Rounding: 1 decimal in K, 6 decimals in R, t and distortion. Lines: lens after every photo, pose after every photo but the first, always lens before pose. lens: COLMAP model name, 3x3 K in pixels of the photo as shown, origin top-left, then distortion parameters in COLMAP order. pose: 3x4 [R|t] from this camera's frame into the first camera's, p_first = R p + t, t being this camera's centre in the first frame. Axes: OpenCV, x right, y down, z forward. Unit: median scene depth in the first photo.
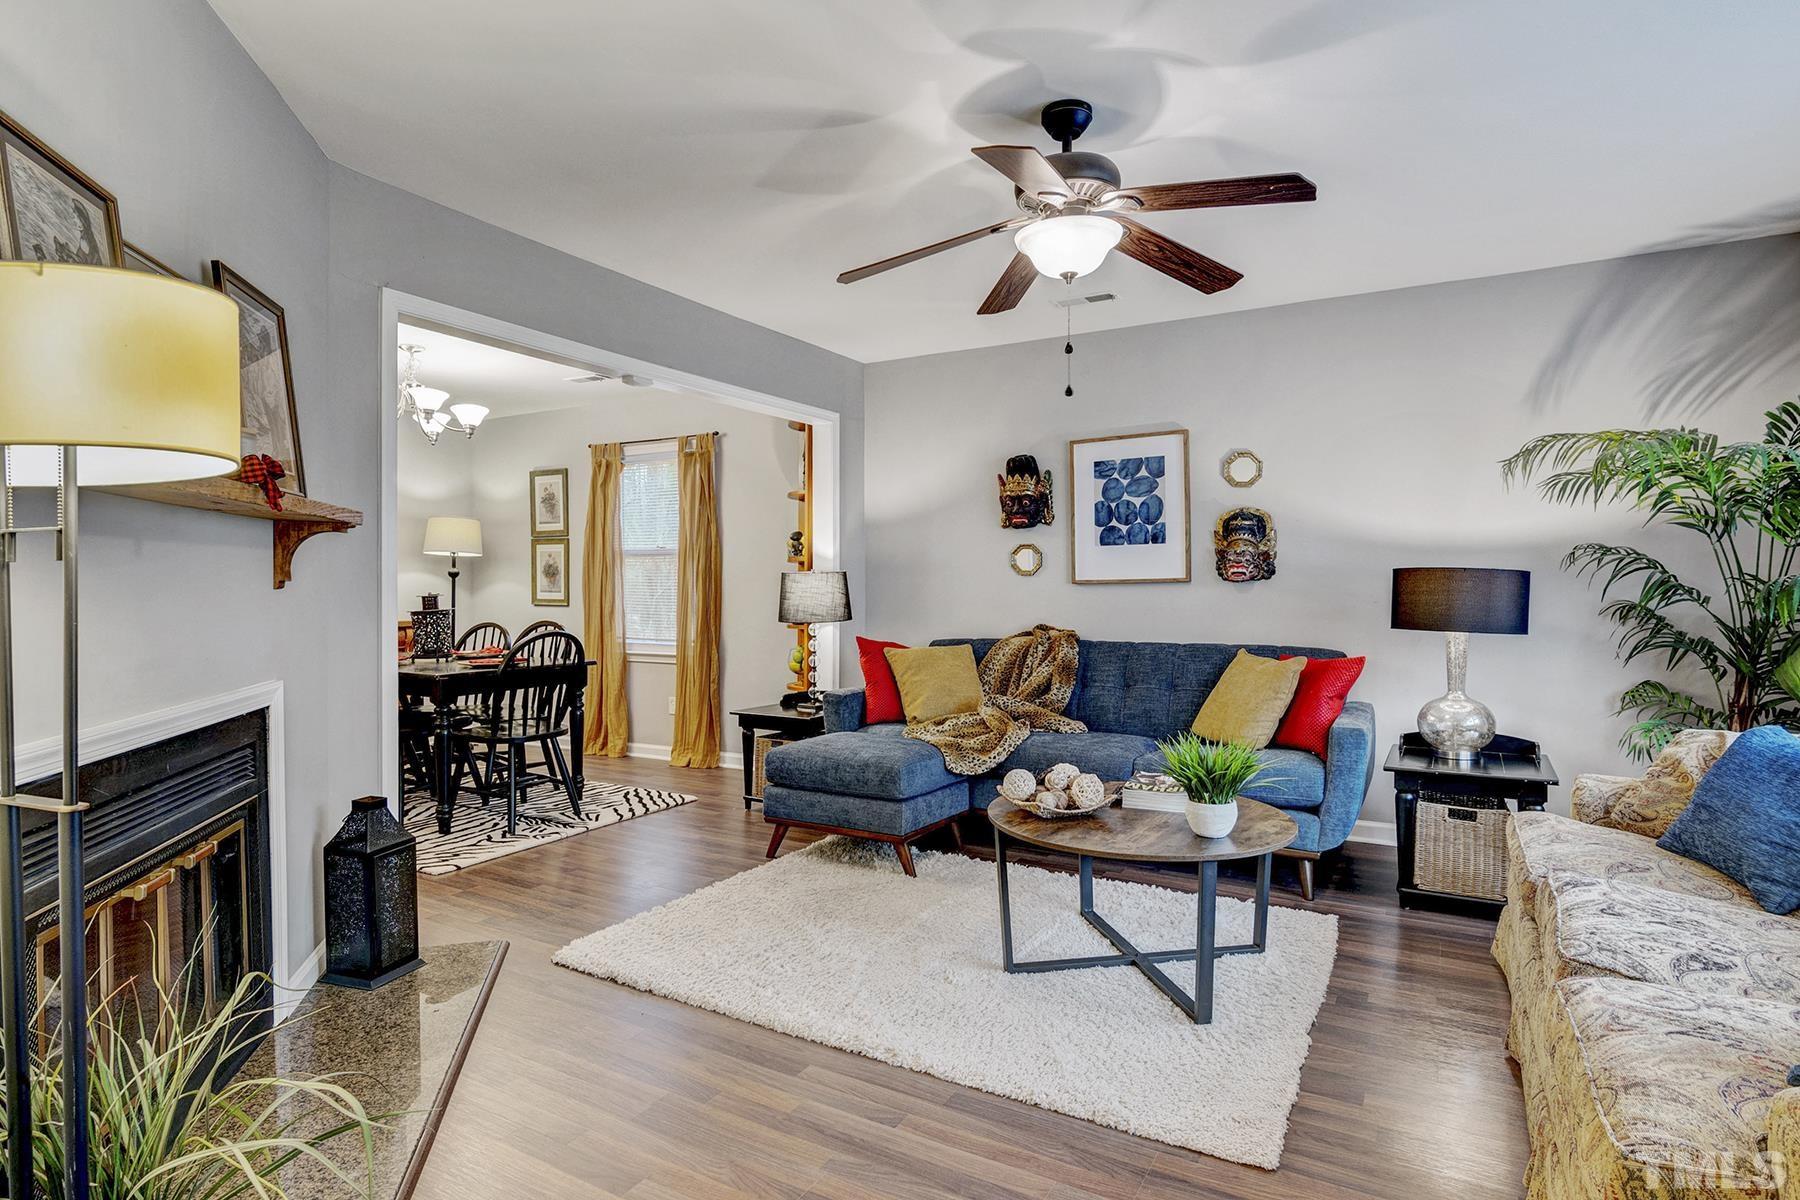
lens RADIAL K [[961.9, 0, 941.5], [0, 961.9, 592.9], [0, 0, 1]] dist [0.000019, 0.000002]
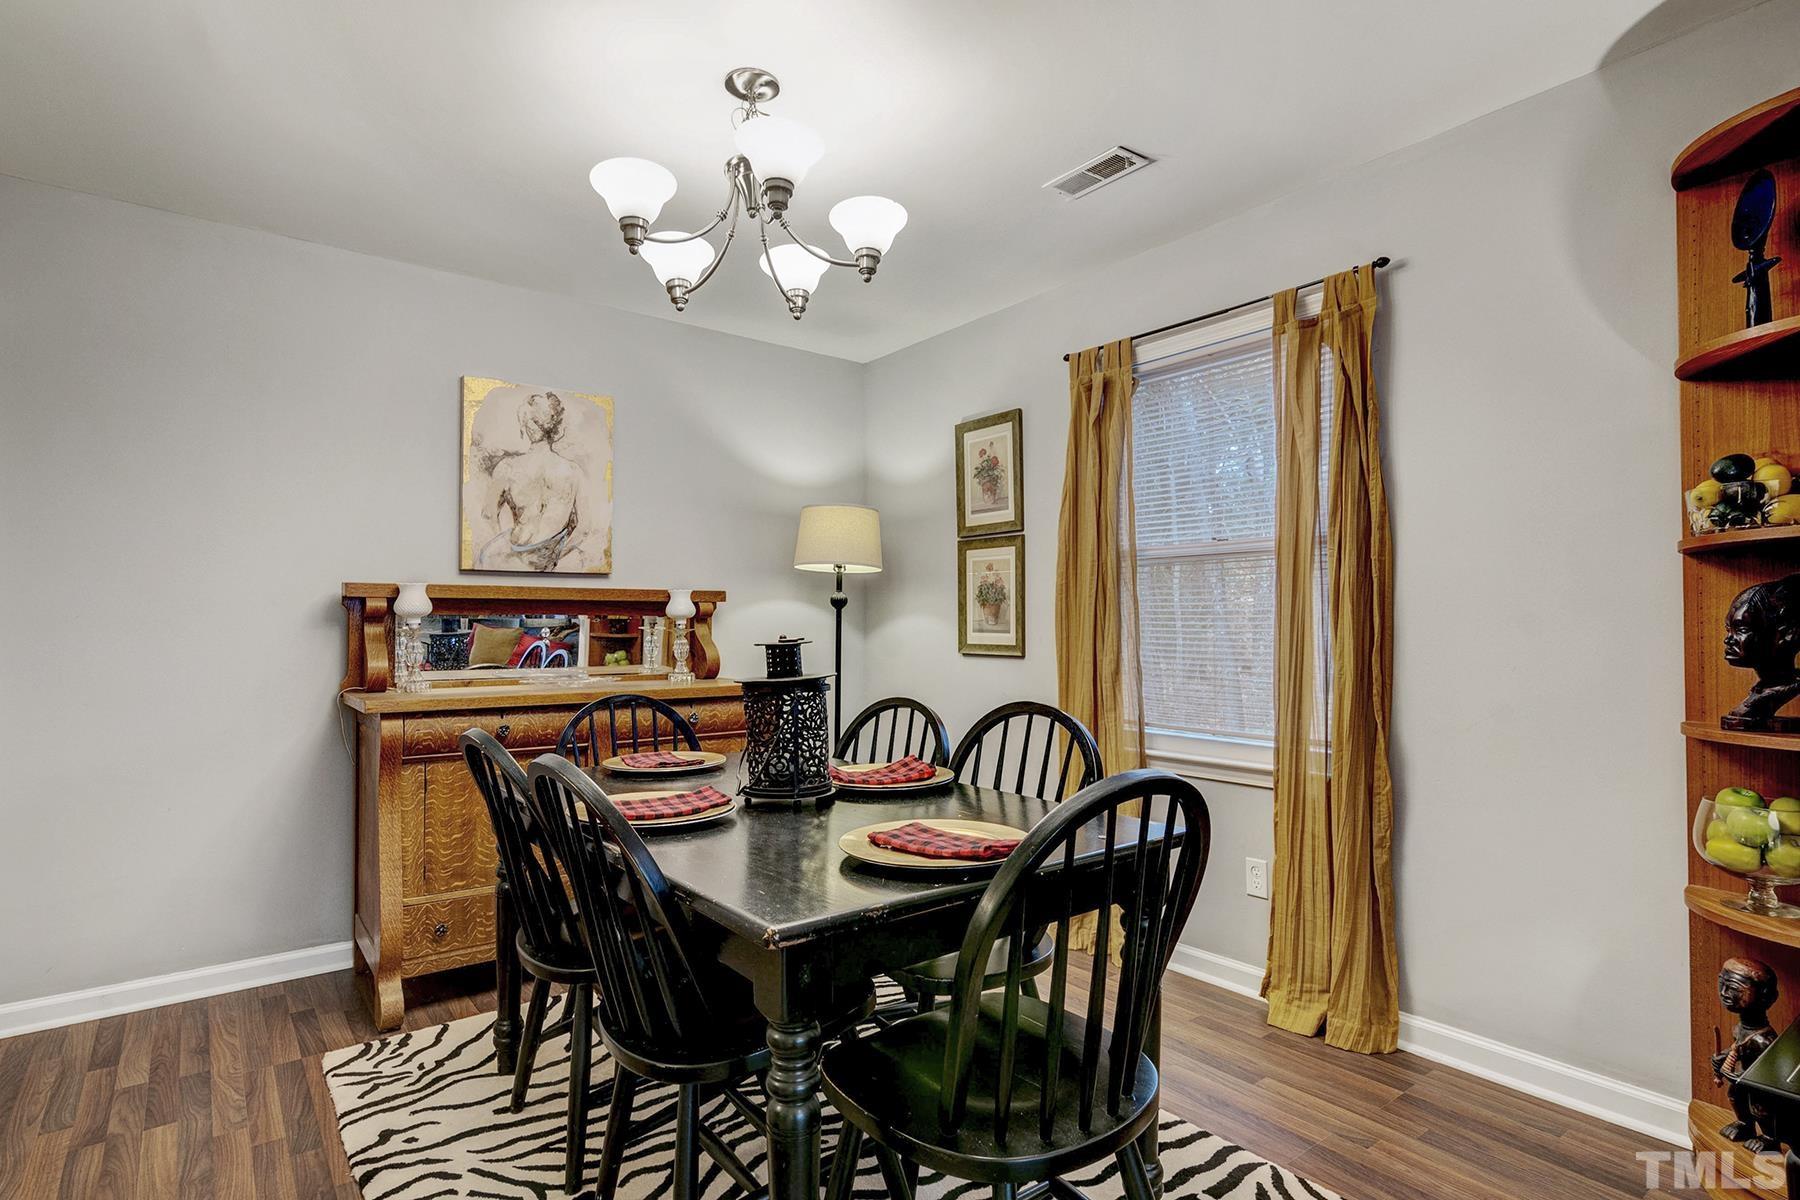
lens RADIAL K [[921.0, 0, 899.5], [0, 921.0, 555.1], [0, 0, 1]] dist [-0.001307, 0.000331]
pose [[0.917021, -0.034520, -0.397342, -0.266083], [0.002333, 0.996695, -0.081206, -0.002429], [0.398832, 0.073541, 0.914070, 0.533594]]
